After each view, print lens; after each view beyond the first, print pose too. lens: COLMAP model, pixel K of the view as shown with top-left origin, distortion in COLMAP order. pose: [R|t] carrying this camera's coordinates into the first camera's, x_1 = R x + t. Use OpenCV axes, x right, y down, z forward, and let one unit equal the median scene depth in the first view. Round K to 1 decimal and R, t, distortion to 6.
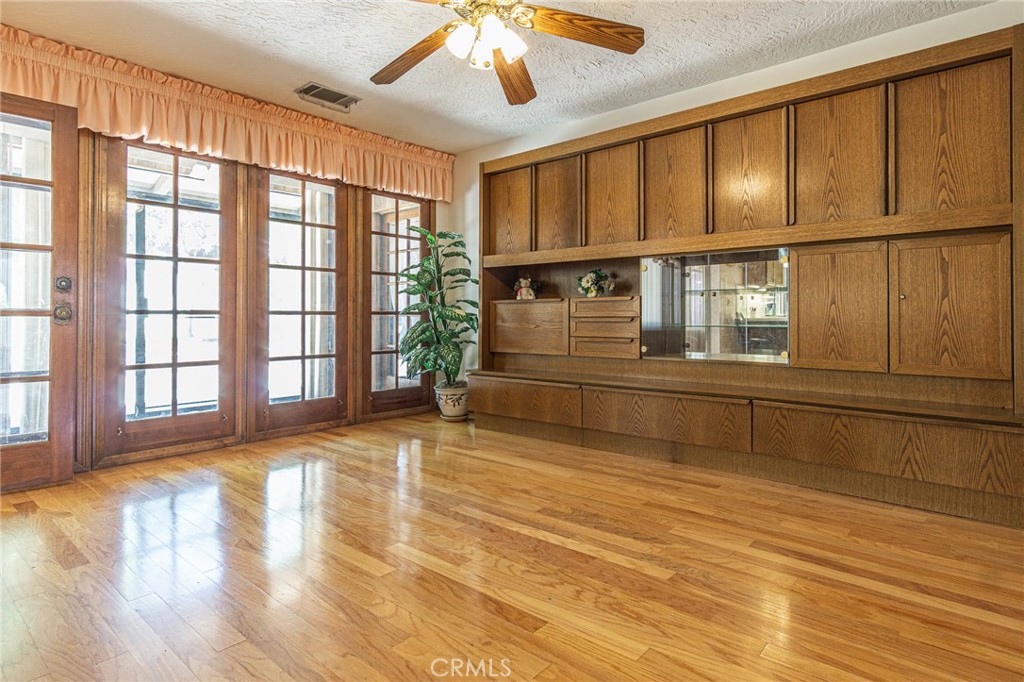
lens RADIAL K [[549.2, 0, 510.4], [0, 549.2, 317.4], [0, 0, 1]] dist [0.002465, 0.000510]
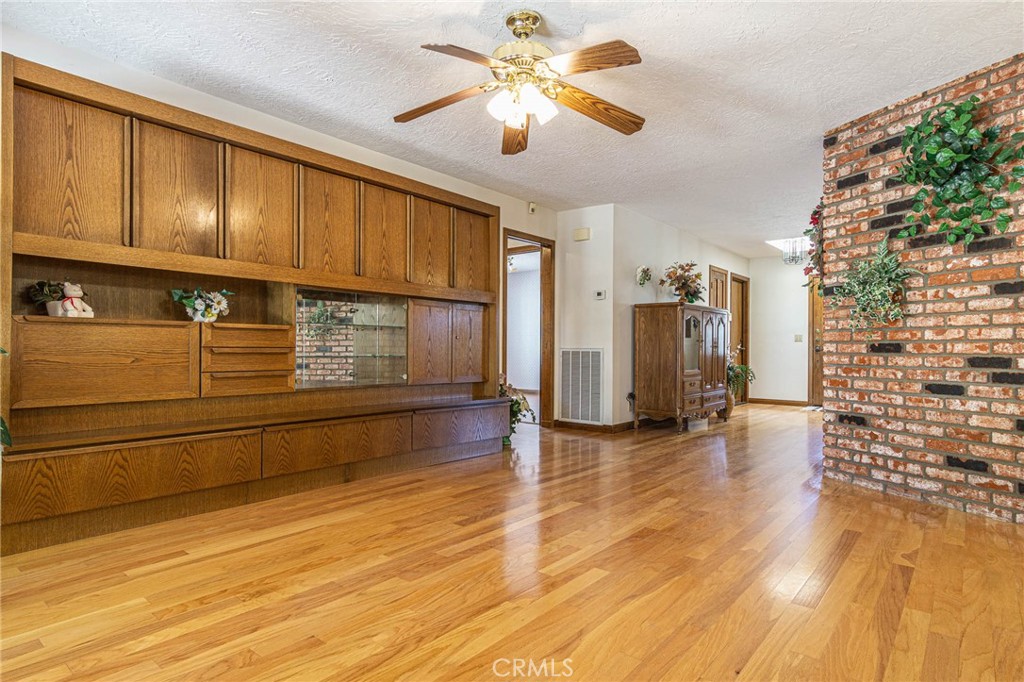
lens RADIAL K [[564.1, 0, 489.9], [0, 564.1, 362.7], [0, 0, 1]] dist [0.004835, 0.002627]
pose [[-0.004332, -0.023227, 0.999721, -0.975043], [-0.008743, 0.999693, 0.023188, -0.001550], [-0.999952, -0.008640, -0.004533, 0.861709]]
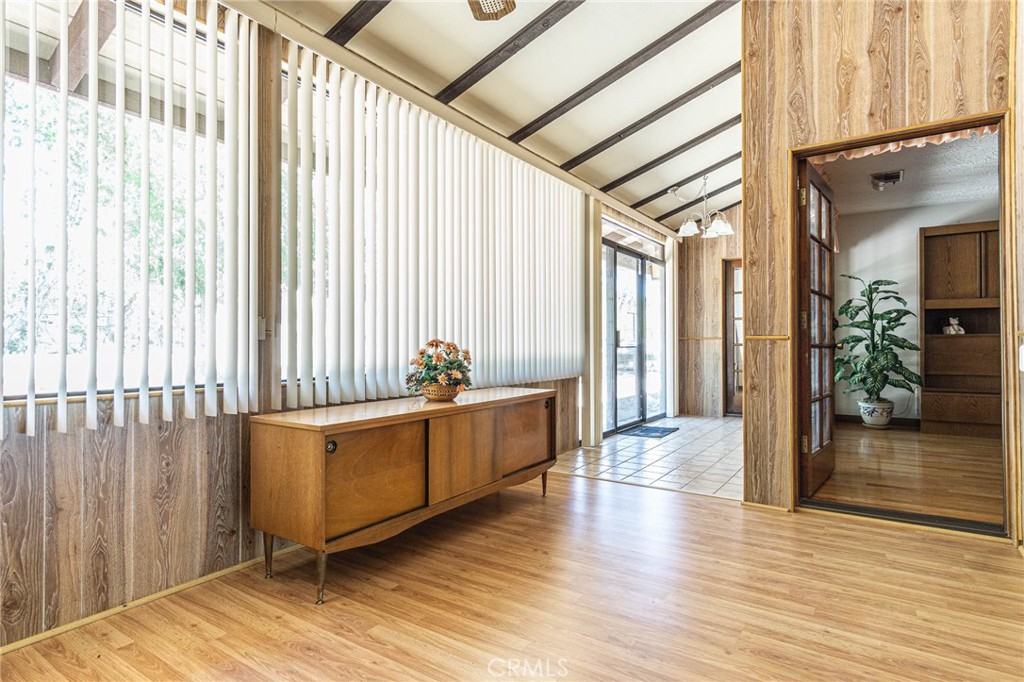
lens RADIAL K [[544.7, 0, 511.9], [0, 544.7, 335.4], [0, 0, 1]] dist [0.004631, 0.001709]
pose [[0.992463, 0.001368, 0.122536, -1.904789], [-0.000370, 0.999967, -0.008167, -0.027594], [-0.122543, 0.008060, 0.992430, -0.273137]]
